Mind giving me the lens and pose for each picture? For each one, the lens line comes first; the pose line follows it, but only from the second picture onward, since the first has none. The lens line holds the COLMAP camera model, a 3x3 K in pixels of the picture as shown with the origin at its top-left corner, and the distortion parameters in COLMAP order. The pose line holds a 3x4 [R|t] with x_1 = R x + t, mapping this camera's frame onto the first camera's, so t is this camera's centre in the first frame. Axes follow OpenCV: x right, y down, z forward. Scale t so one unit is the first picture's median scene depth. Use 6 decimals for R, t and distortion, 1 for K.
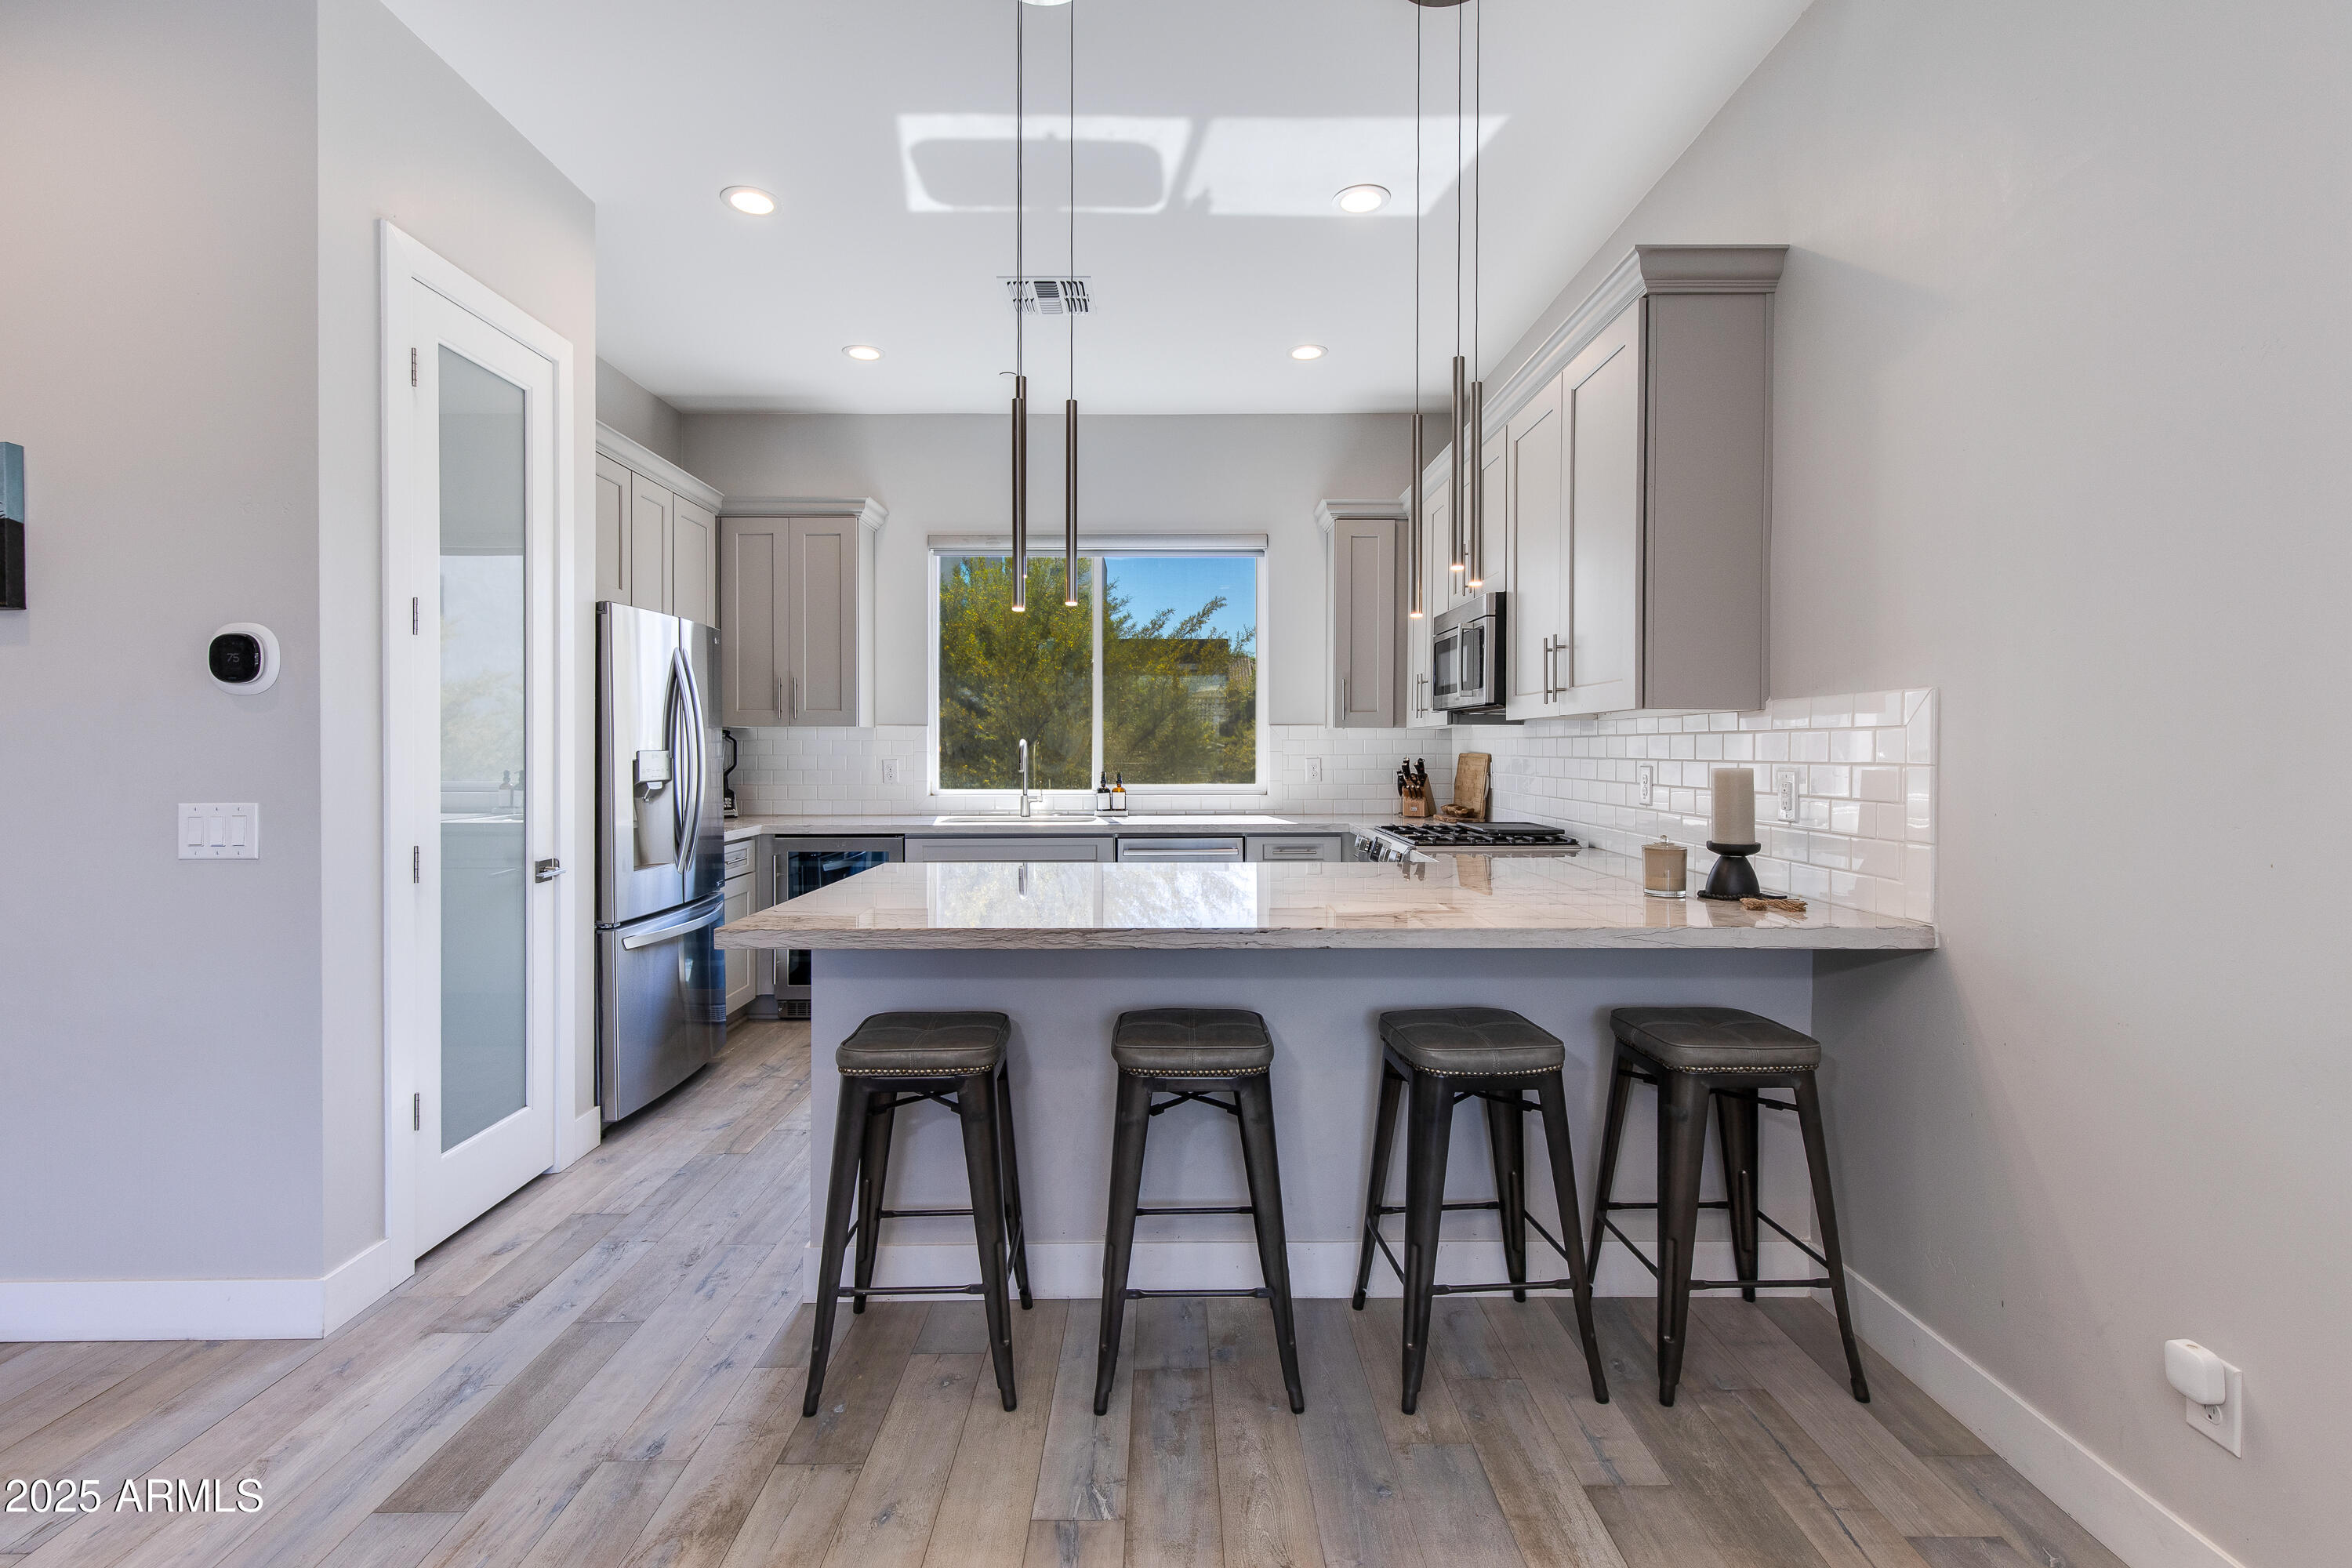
lens RADIAL K [[1126.3, 0, 1176.3], [0, 1126.3, 740.2], [0, 0, 1]] dist [-0.001372, -0.000132]
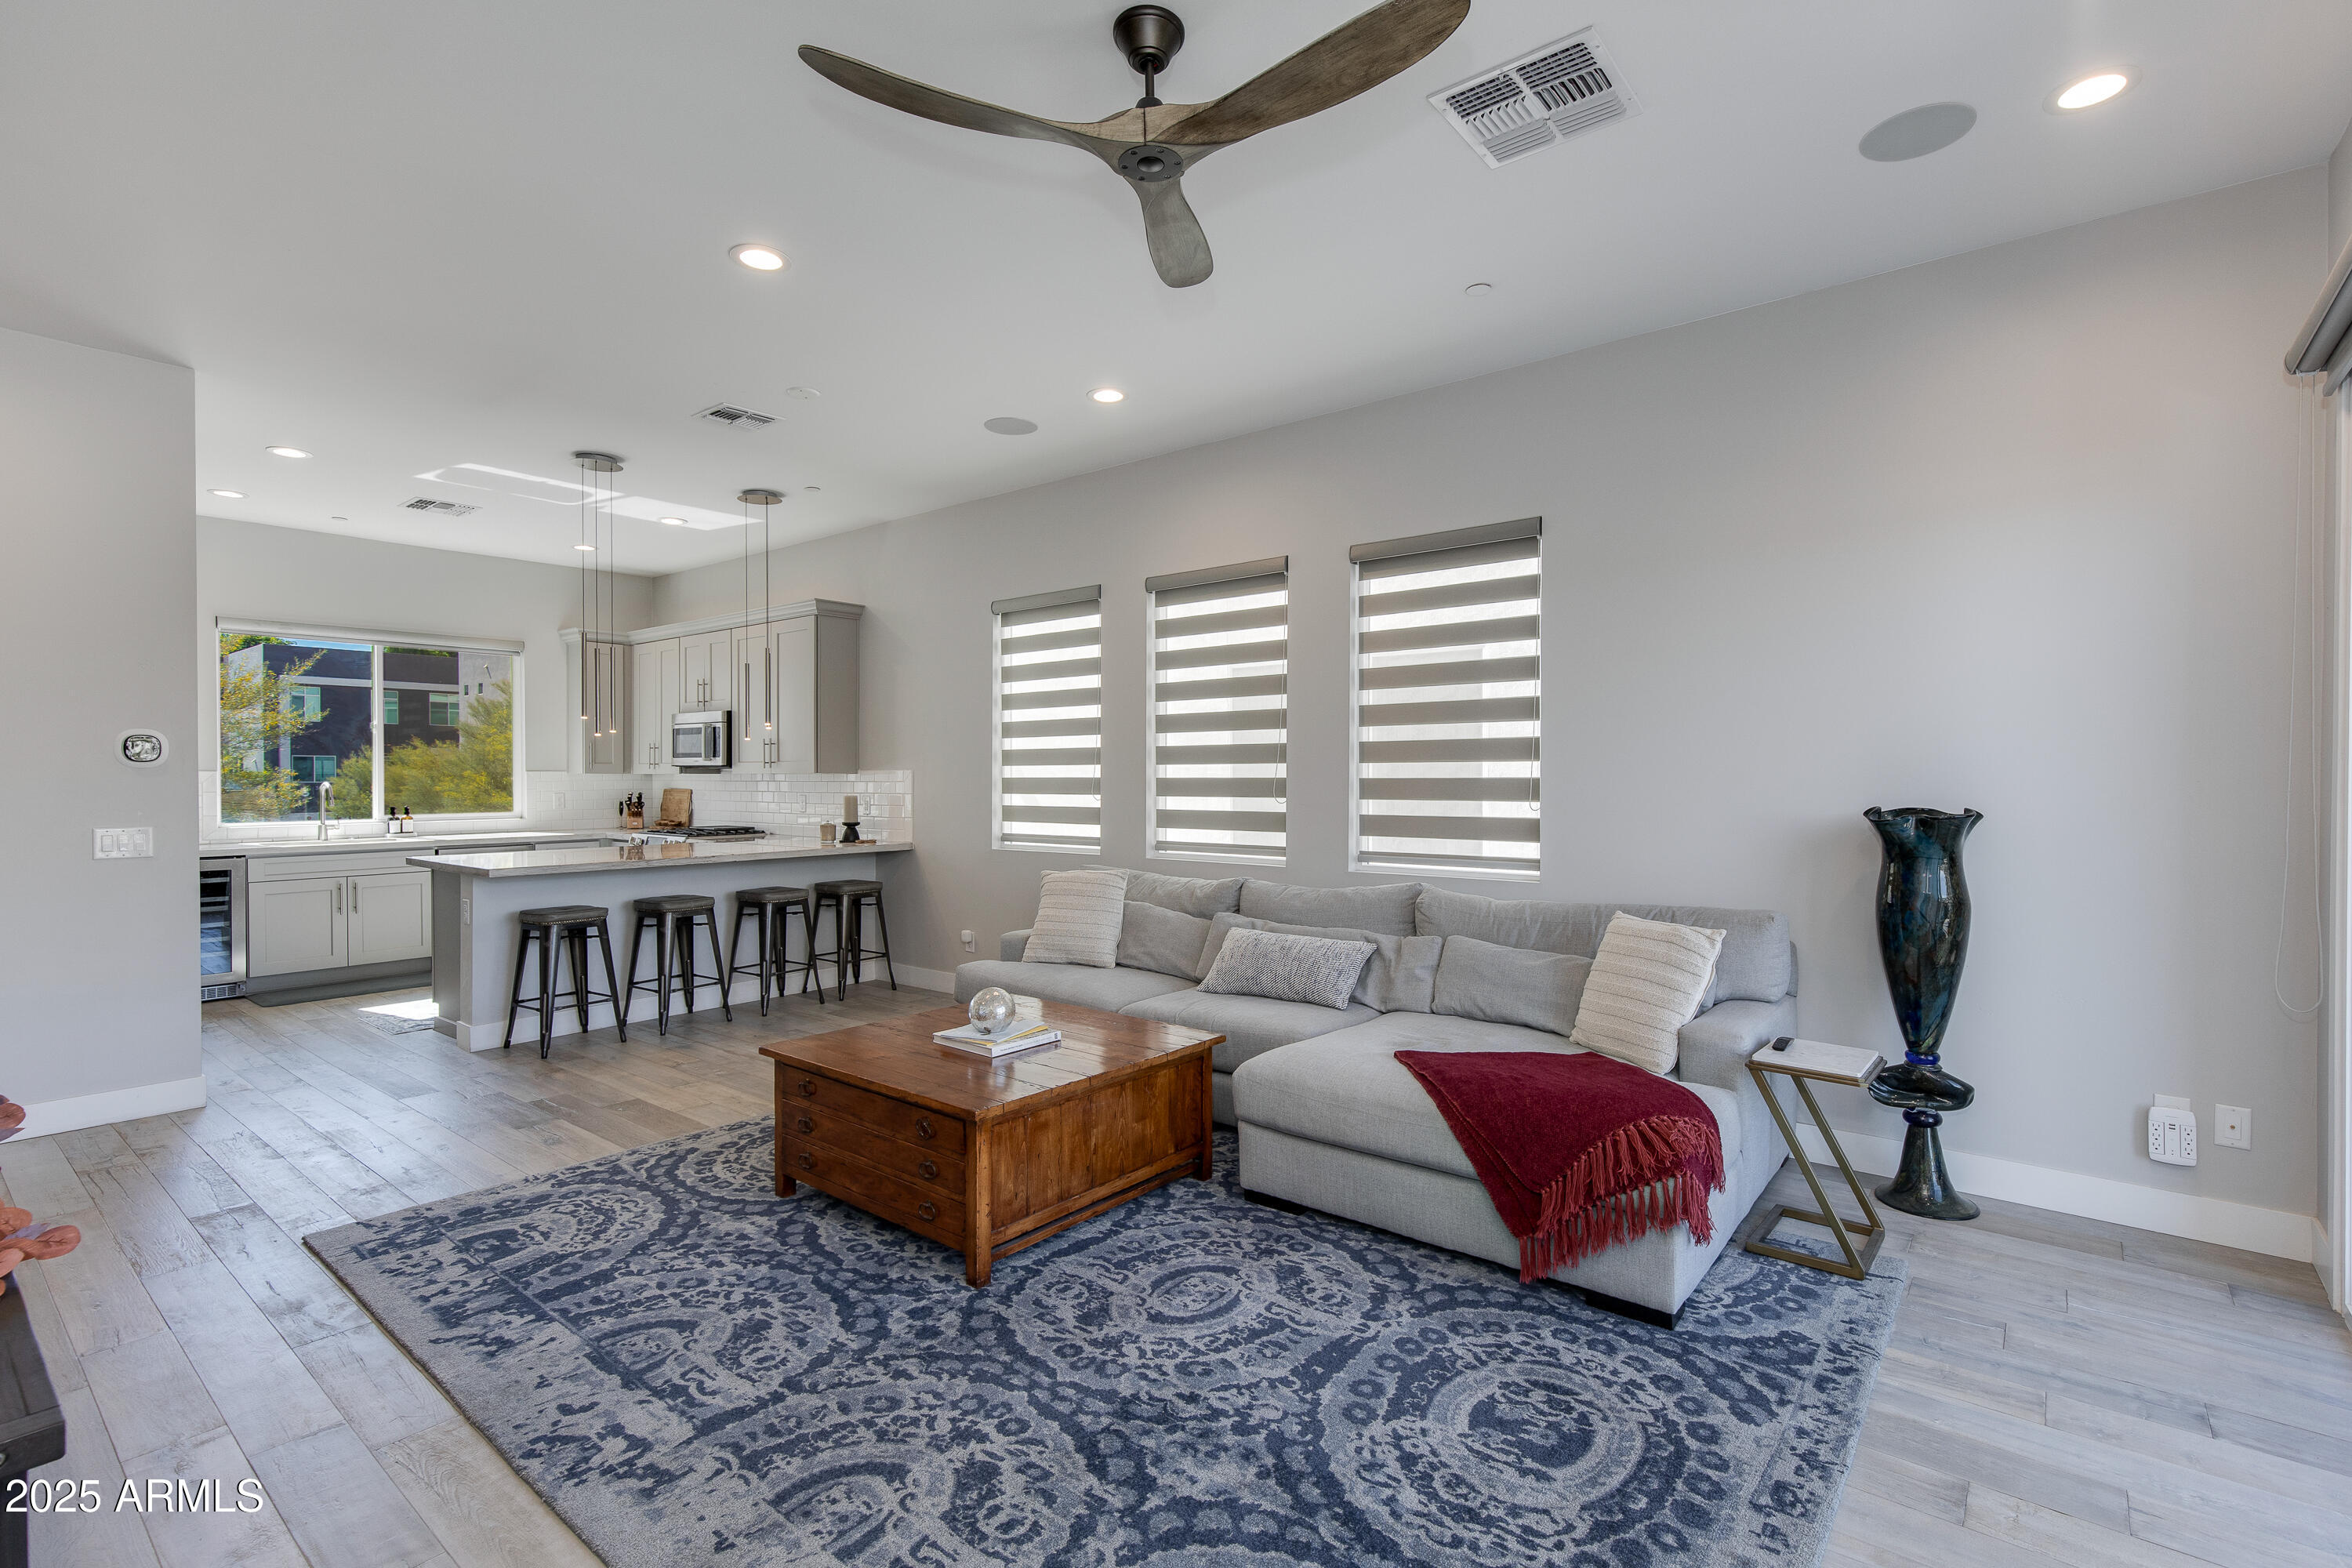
lens RADIAL K [[1174.2, 0, 1247.7], [0, 1174.2, 778.3], [0, 0, 1]] dist [-0.000091, 0.000009]
pose [[0.642346, -0.005597, 0.766394, -0.557453], [-0.003293, 0.999944, 0.010063, -0.025594], [-0.766408, -0.008988, 0.642292, -0.820524]]
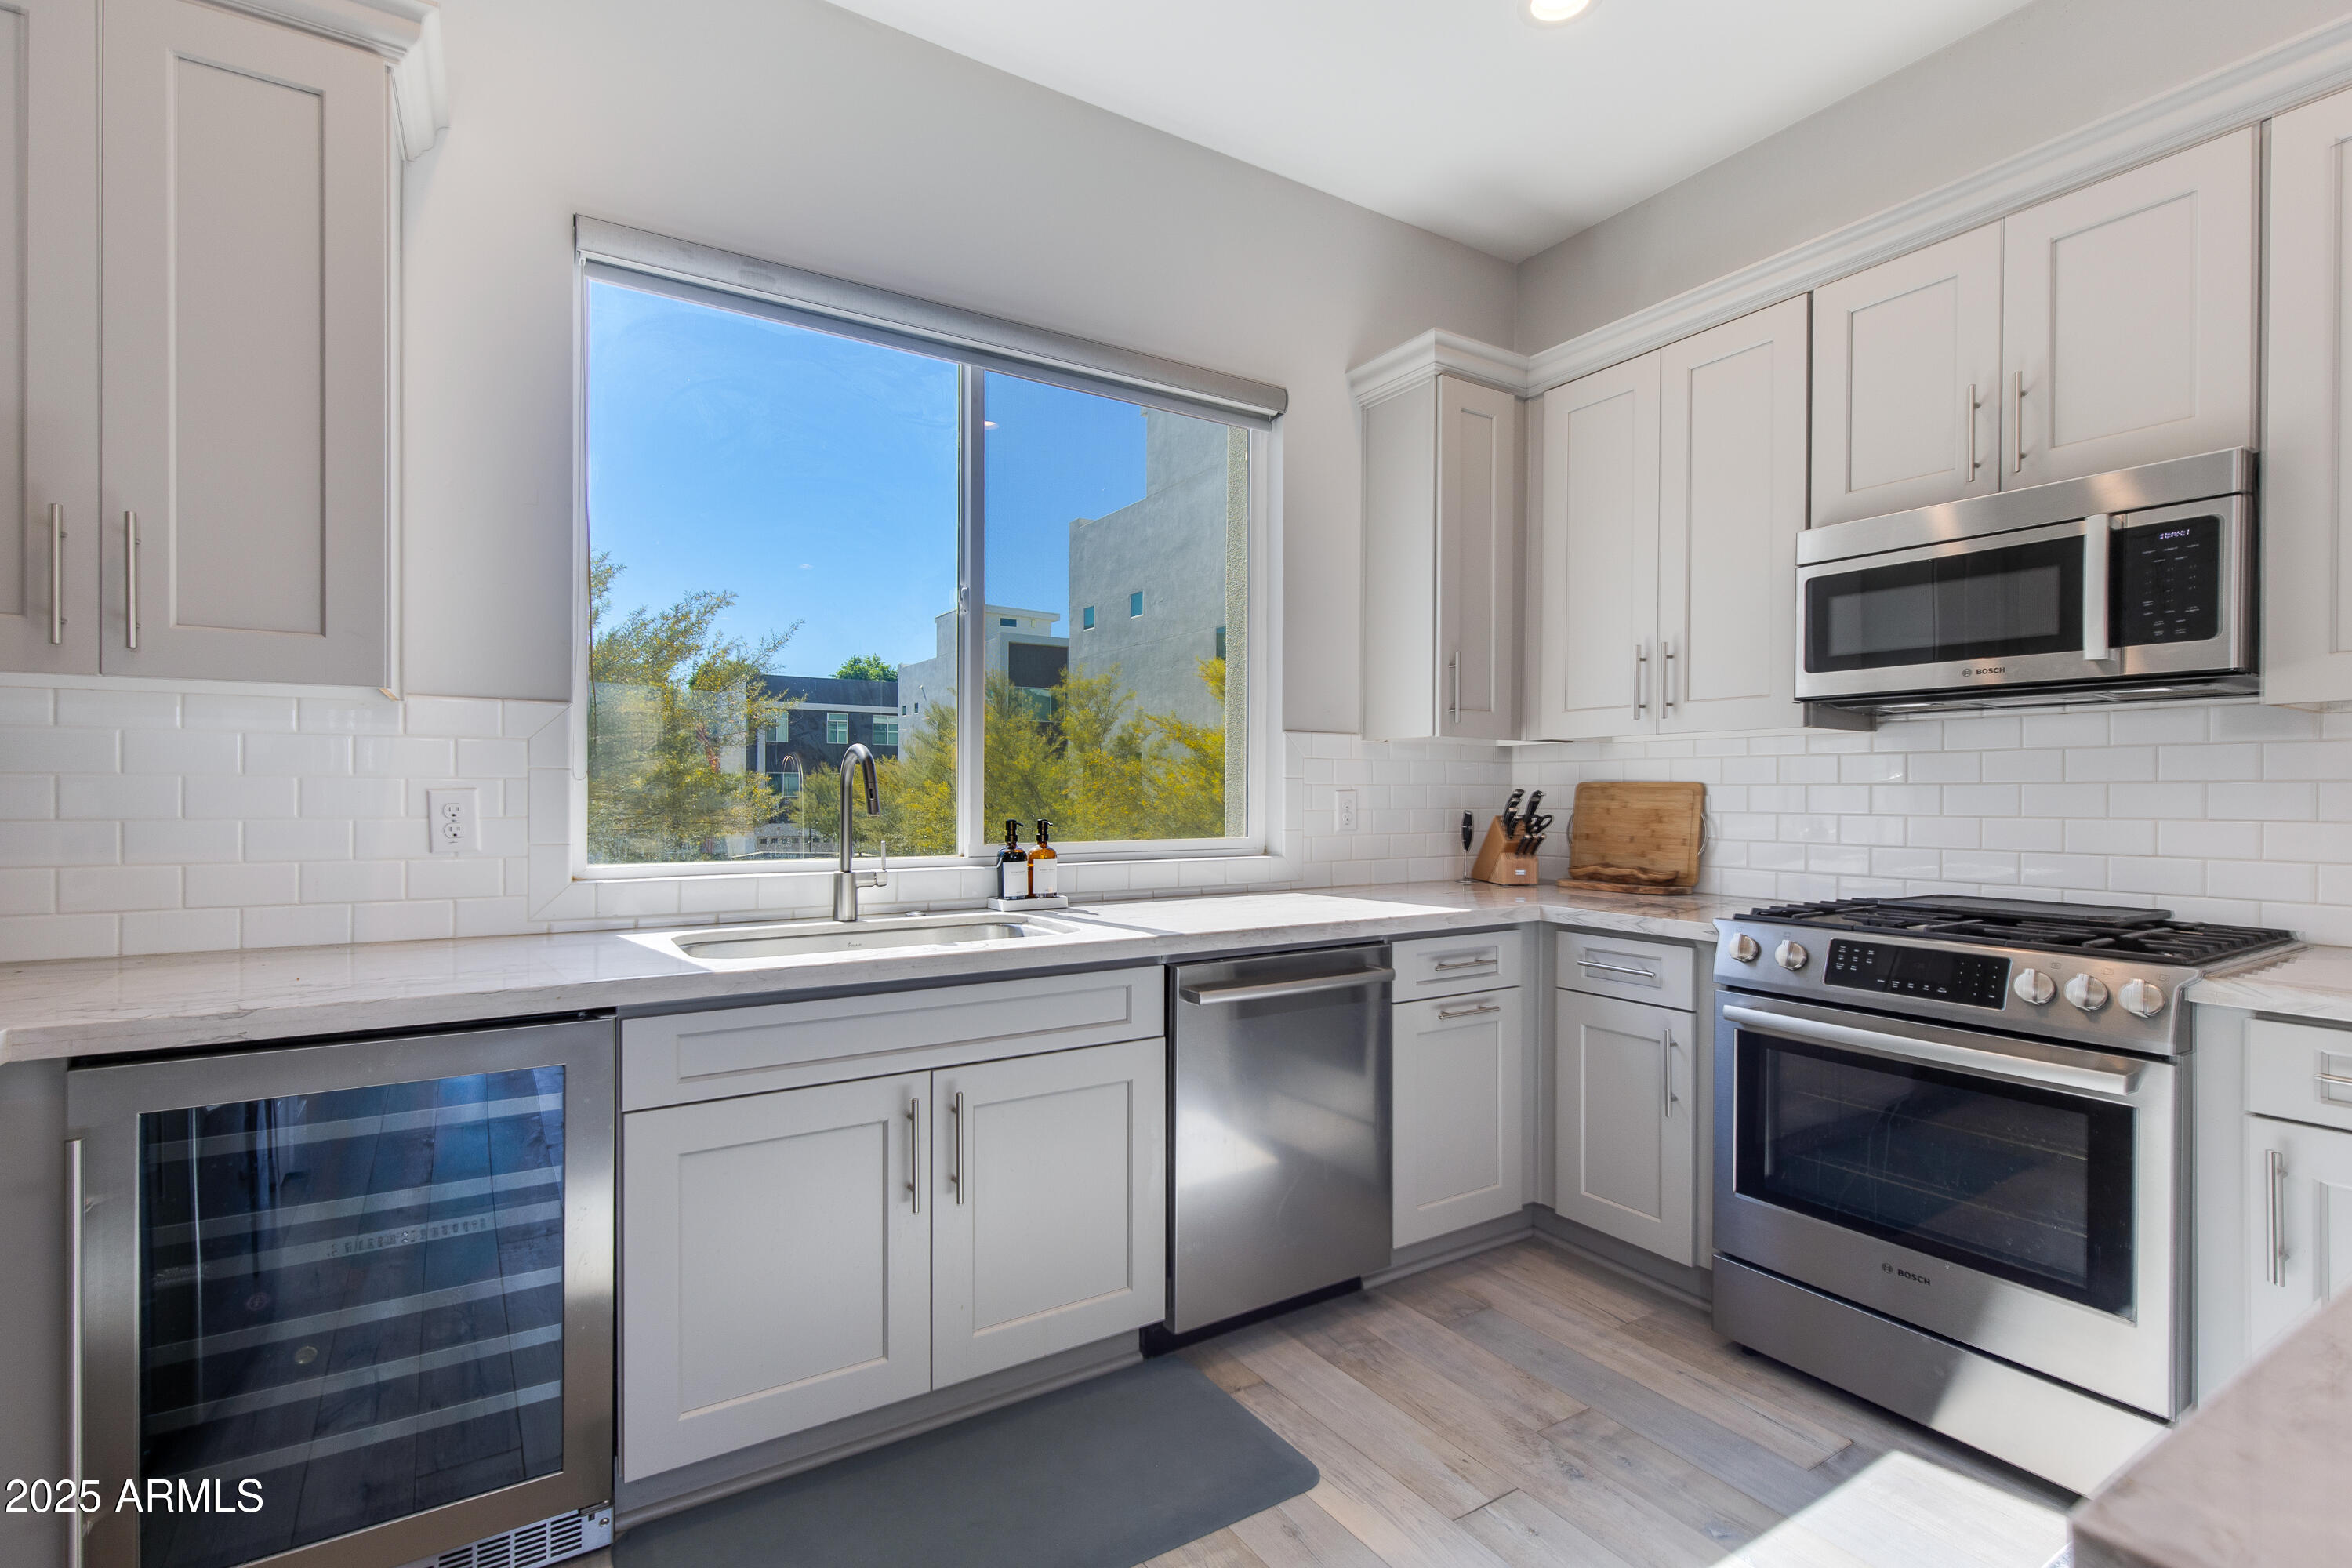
lens RADIAL K [[1077.1, 0, 1216.7], [0, 1077.1, 798.0], [0, 0, 1]] dist [-0.003148, -0.000252]
pose [[0.833376, -0.001925, 0.552703, -0.275436], [-0.004683, 0.999933, 0.010545, 0.016592], [-0.552687, -0.011376, 0.833311, 0.646718]]
